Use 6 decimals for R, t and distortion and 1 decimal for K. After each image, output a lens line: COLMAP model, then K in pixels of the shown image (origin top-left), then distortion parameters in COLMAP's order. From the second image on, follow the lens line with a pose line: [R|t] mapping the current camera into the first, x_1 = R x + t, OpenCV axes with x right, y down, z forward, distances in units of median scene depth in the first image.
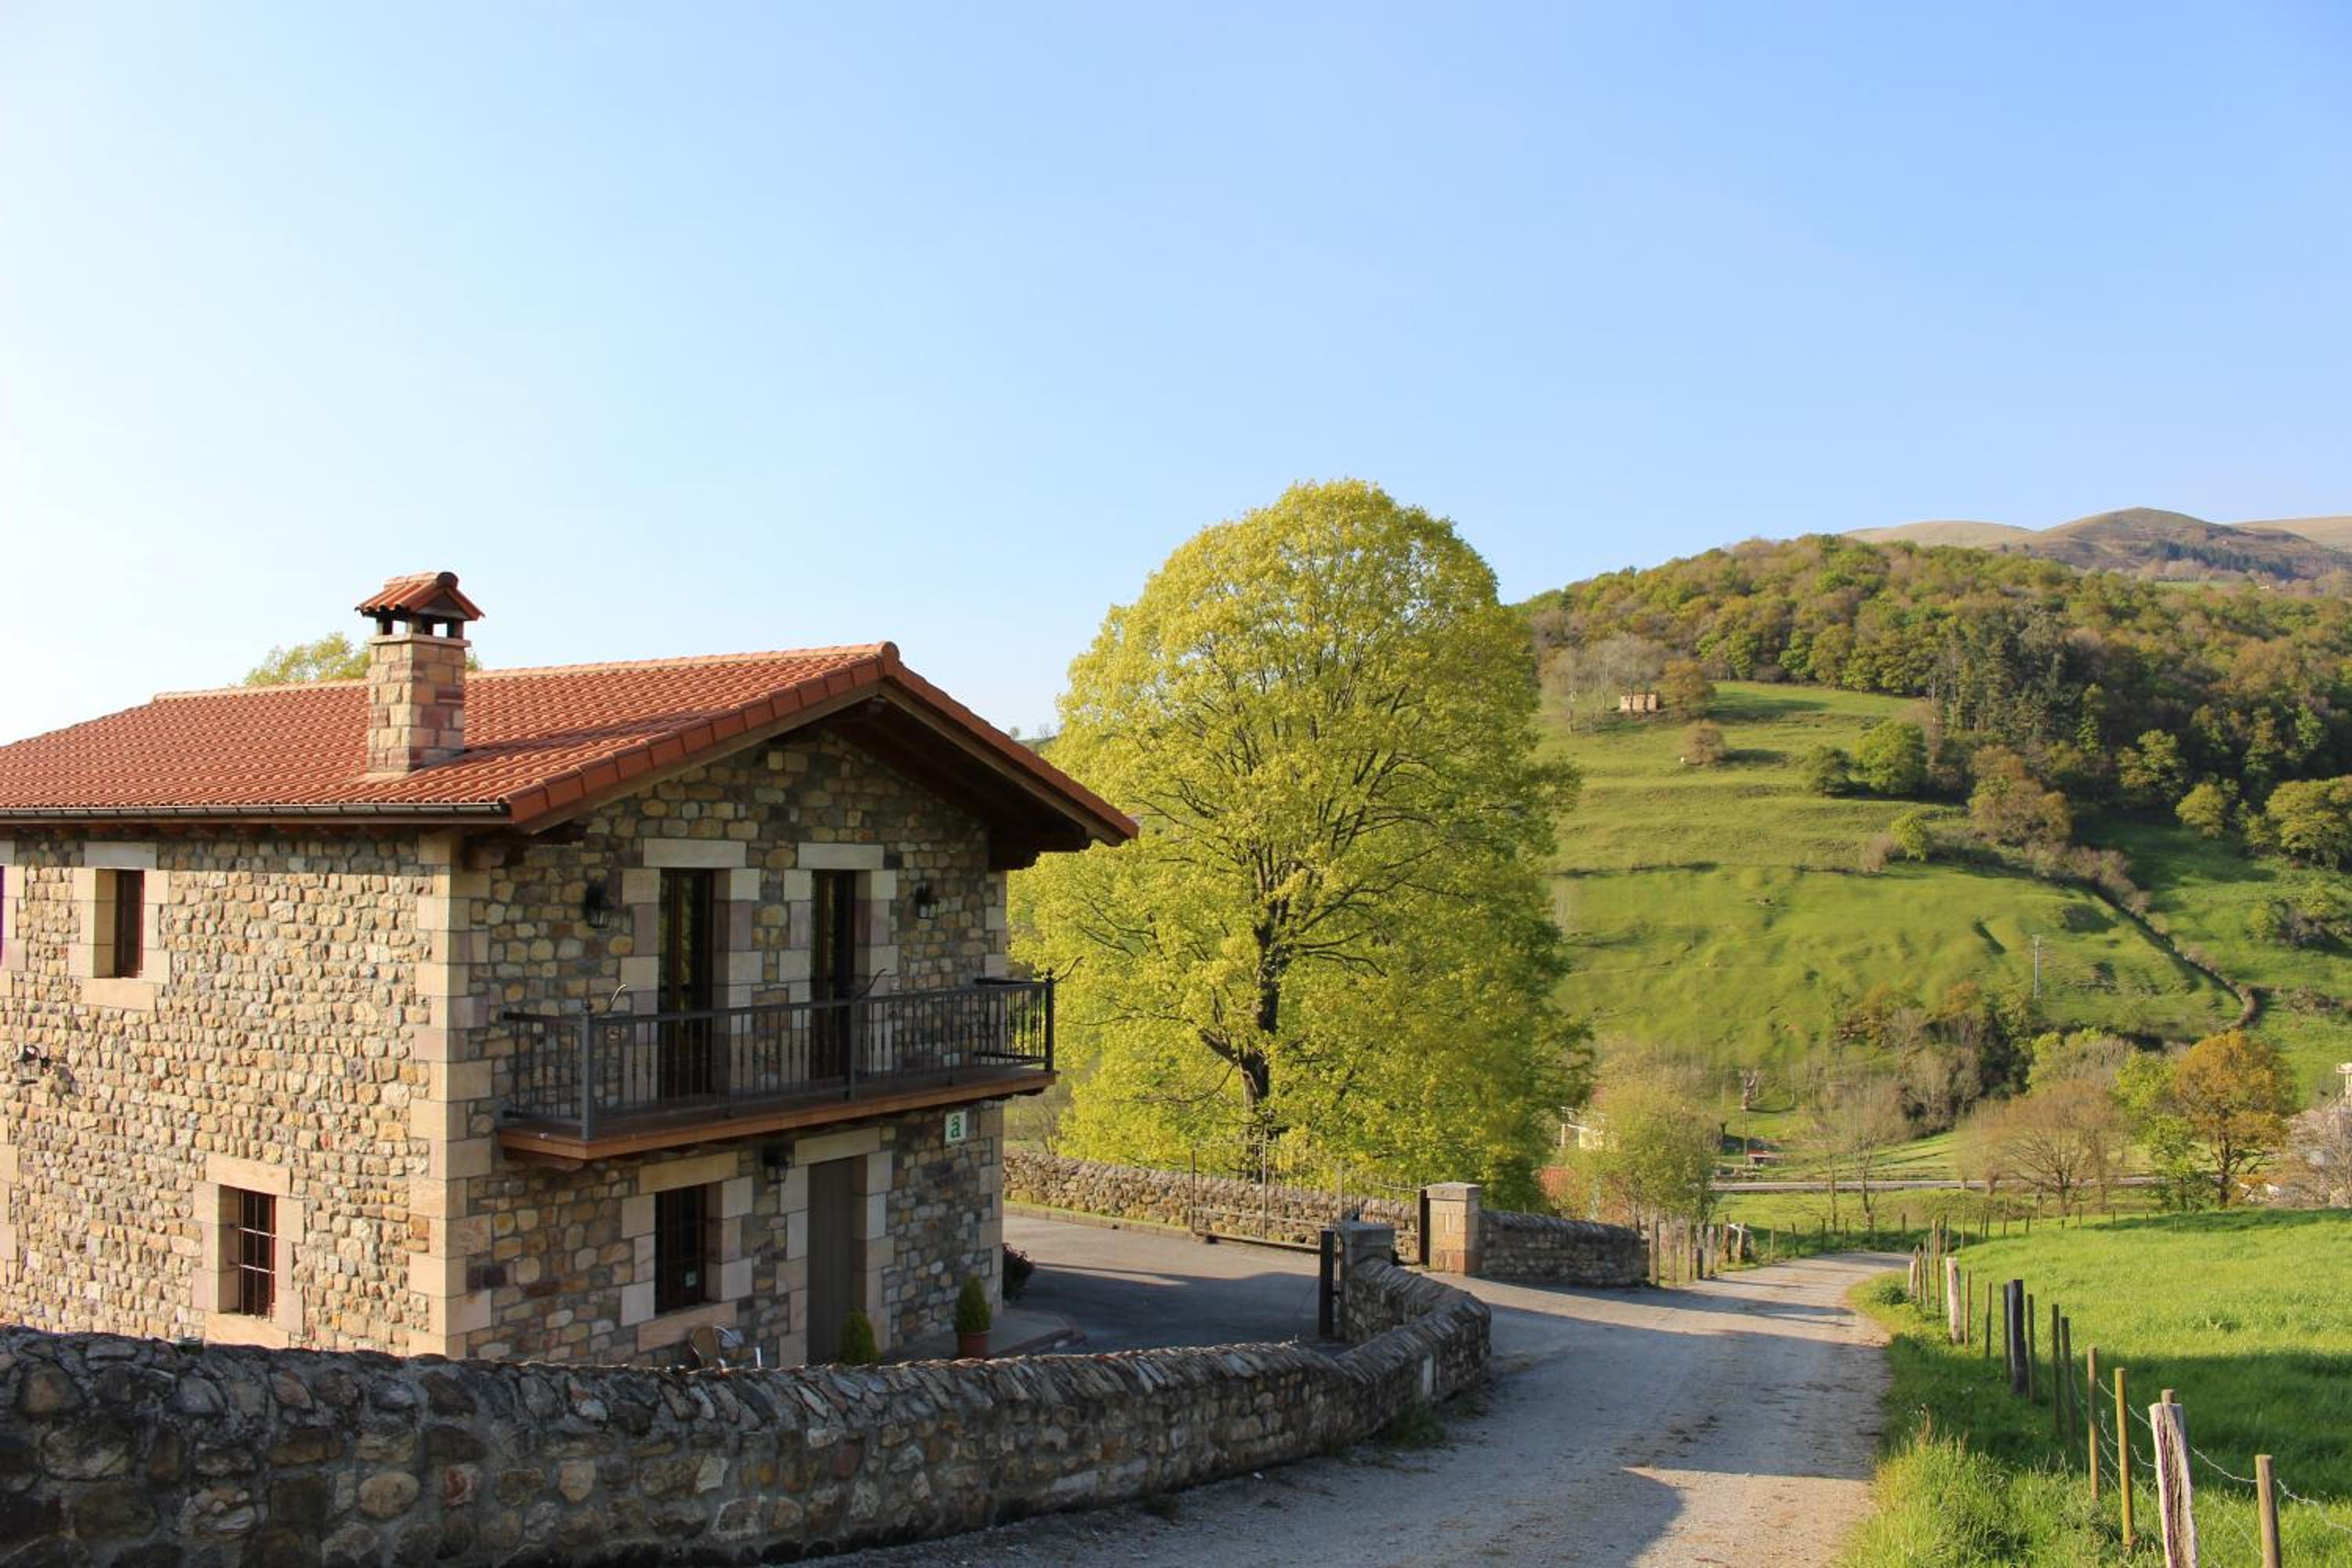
lens RADIAL K [[1947.2, 0, 1174.4], [0, 1947.2, 812.6], [0, 0, 1]] dist [-0.162032, 0.133764]
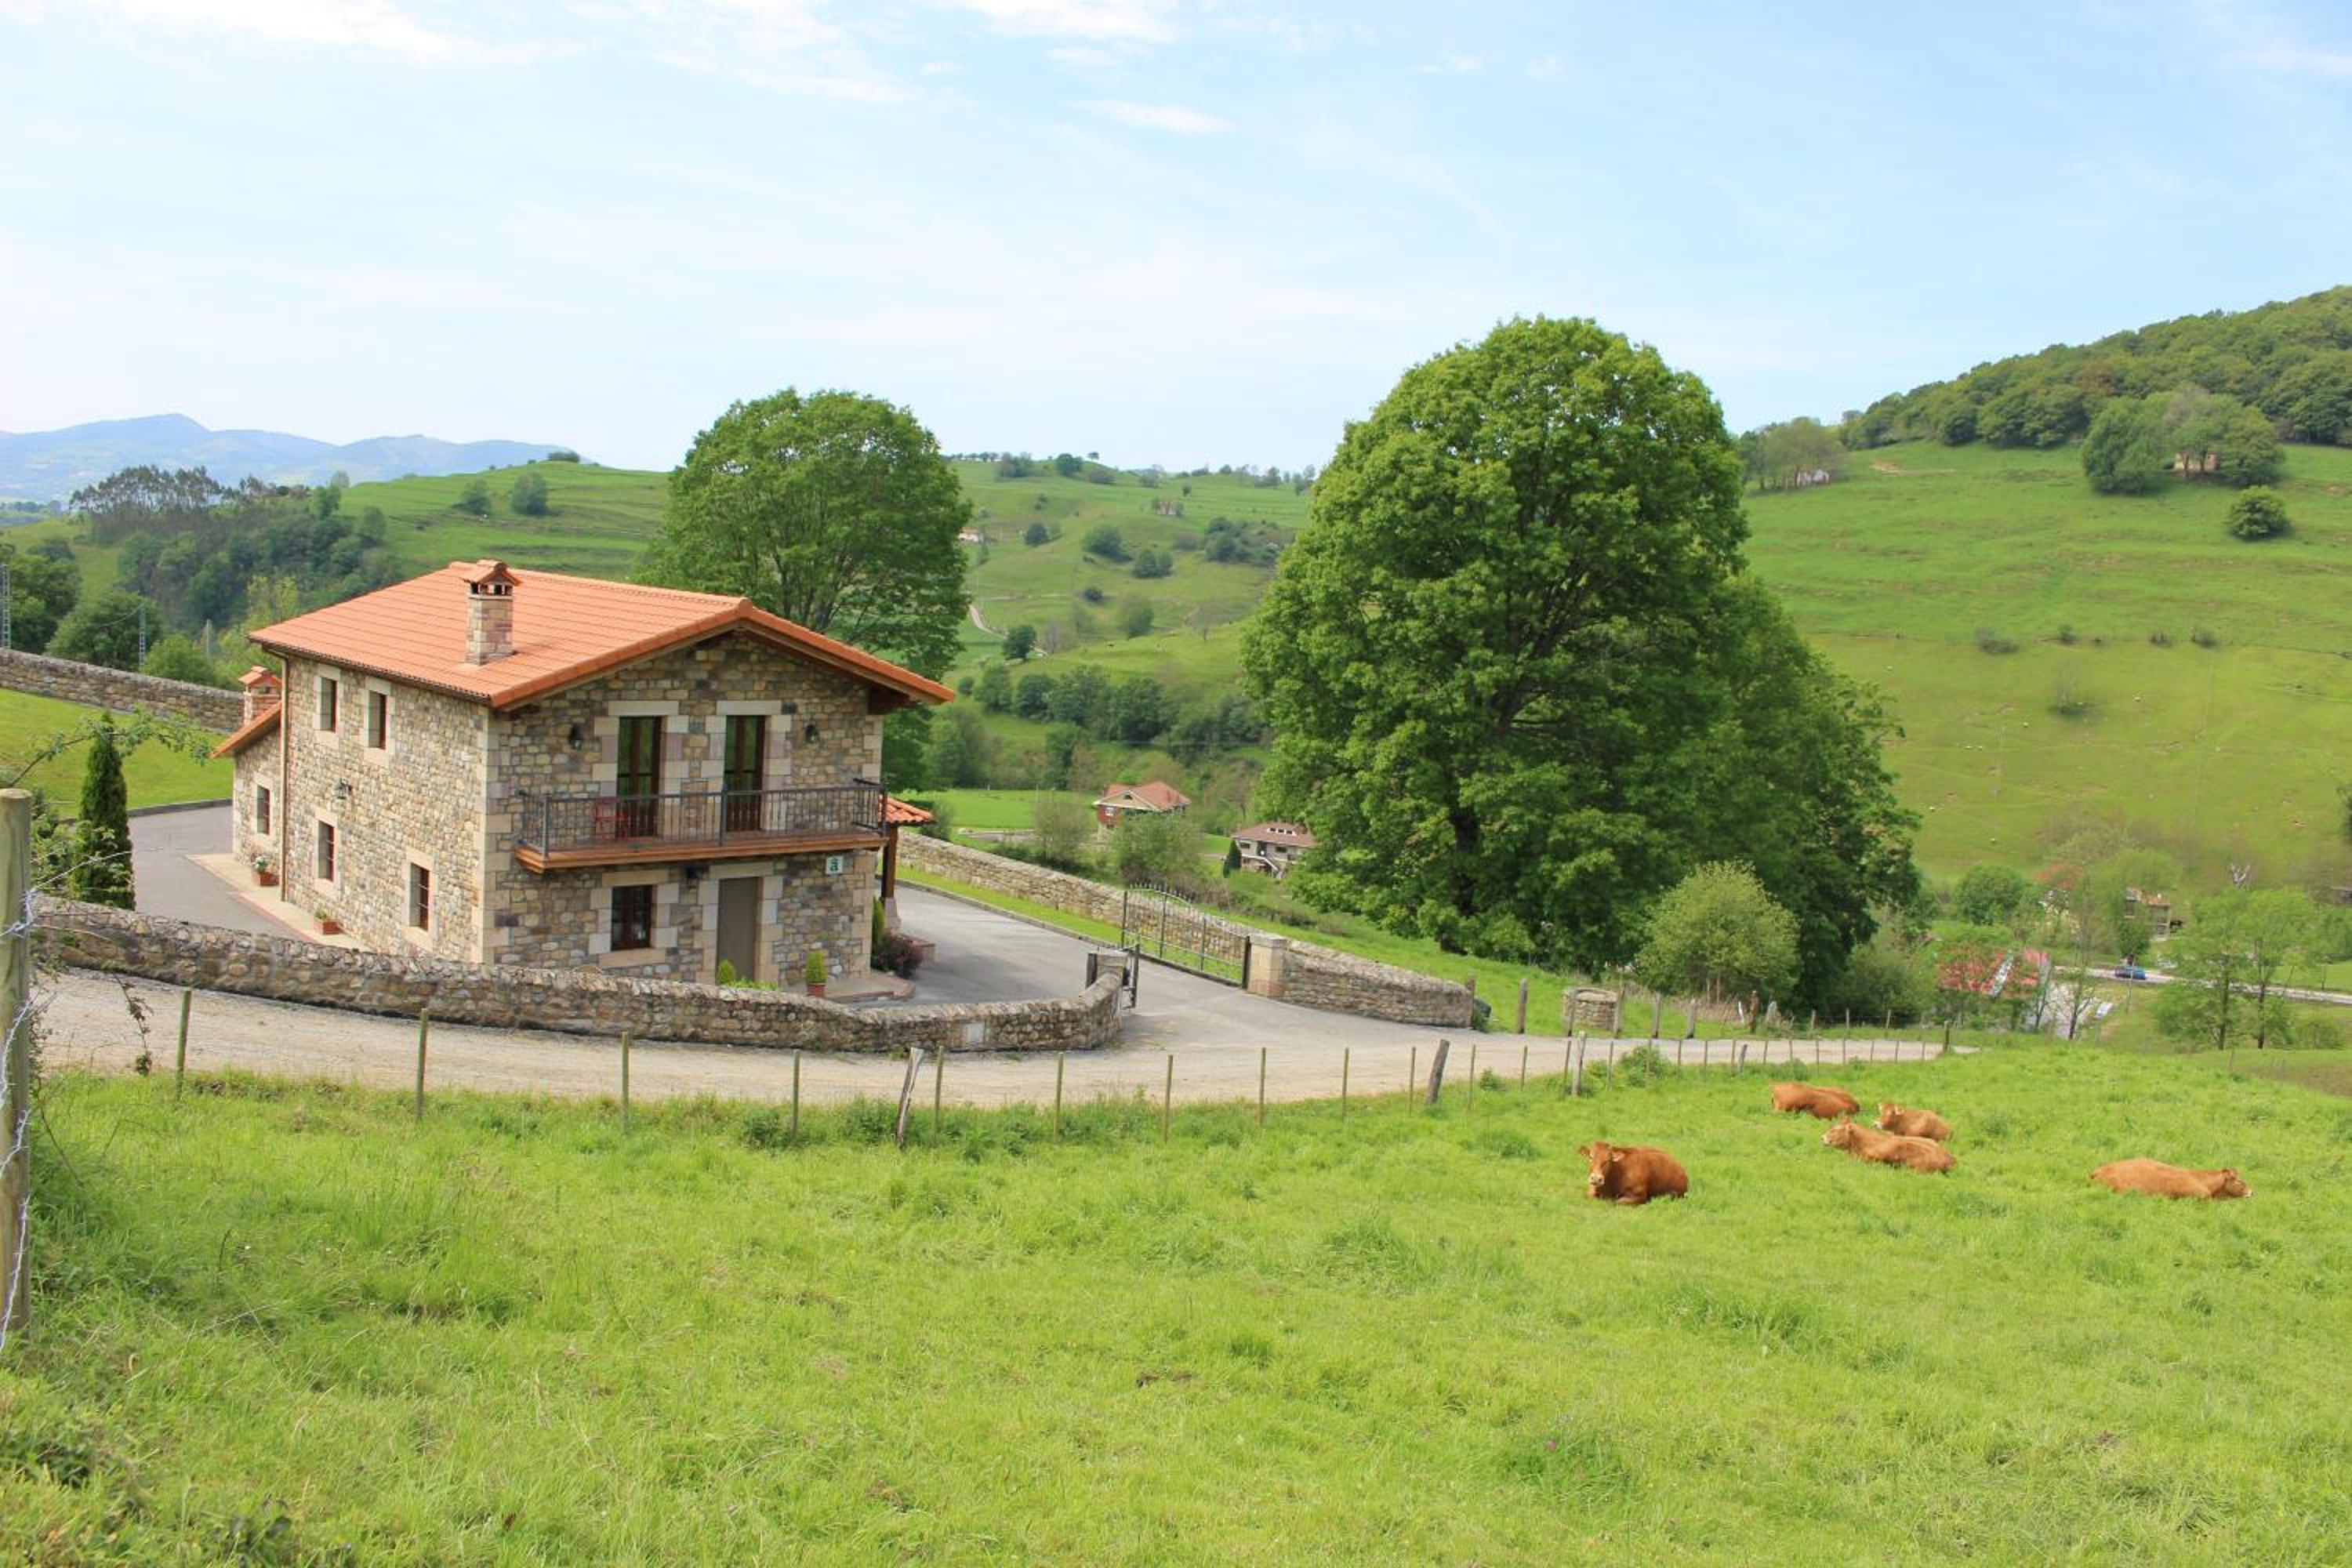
lens RADIAL K [[1947.2, 0, 1178.5], [0, 1947.2, 813.9], [0, 0, 1]] dist [-0.162032, 0.133764]
pose [[0.959001, 0.095837, -0.266708, 0.737804], [-0.054489, 0.985881, 0.158334, -0.196798], [0.278116, -0.137309, 0.950683, -0.618553]]
